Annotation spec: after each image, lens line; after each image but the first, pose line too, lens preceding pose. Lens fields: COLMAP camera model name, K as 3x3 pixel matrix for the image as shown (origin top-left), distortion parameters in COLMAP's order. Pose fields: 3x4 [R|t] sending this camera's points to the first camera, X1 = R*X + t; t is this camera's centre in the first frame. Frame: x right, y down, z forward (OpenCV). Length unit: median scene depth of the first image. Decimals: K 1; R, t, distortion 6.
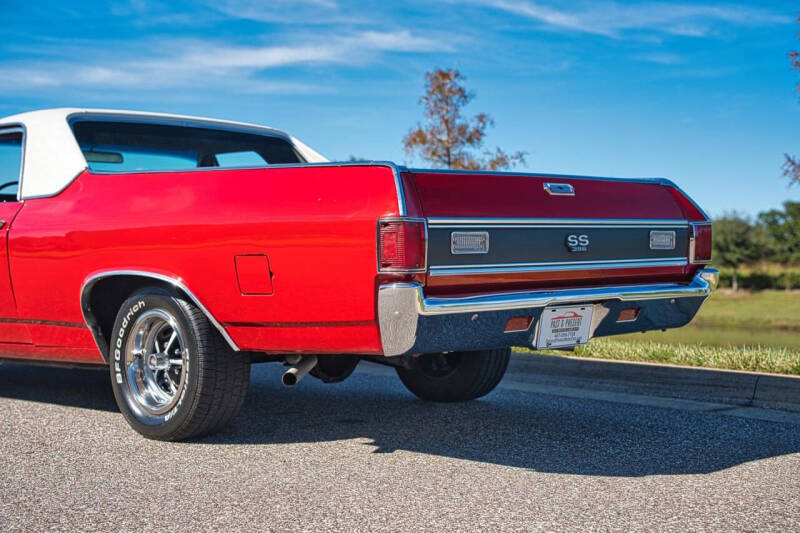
lens RADIAL K [[1172.6, 0, 400.0], [0, 1172.6, 266.5], [0, 0, 1]] dist [0.191344, -0.002953]
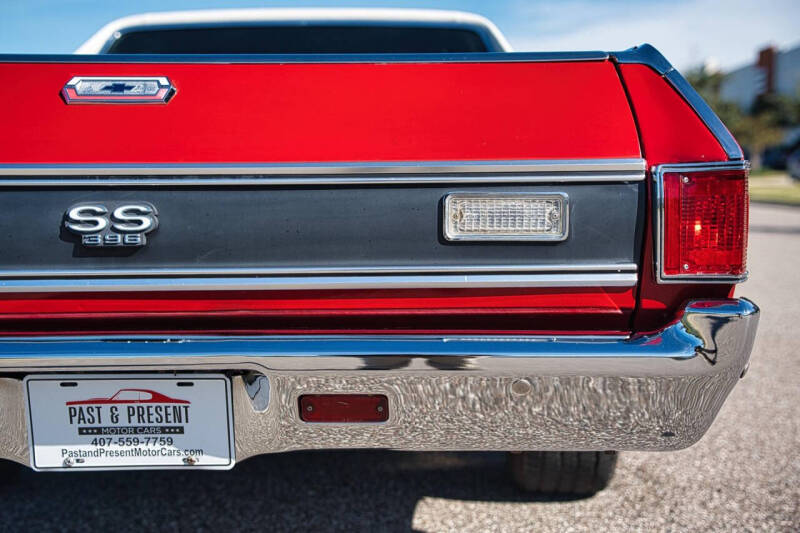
lens RADIAL K [[1148.2, 0, 400.0], [0, 1148.2, 266.5], [0, 0, 1]] dist [0.097987, 0.021088]
pose [[0.682693, 0.062443, -0.728032, 0.478340], [-0.012726, 0.997207, 0.073597, -0.033771], [0.730594, -0.040979, 0.681581, 0.759446]]
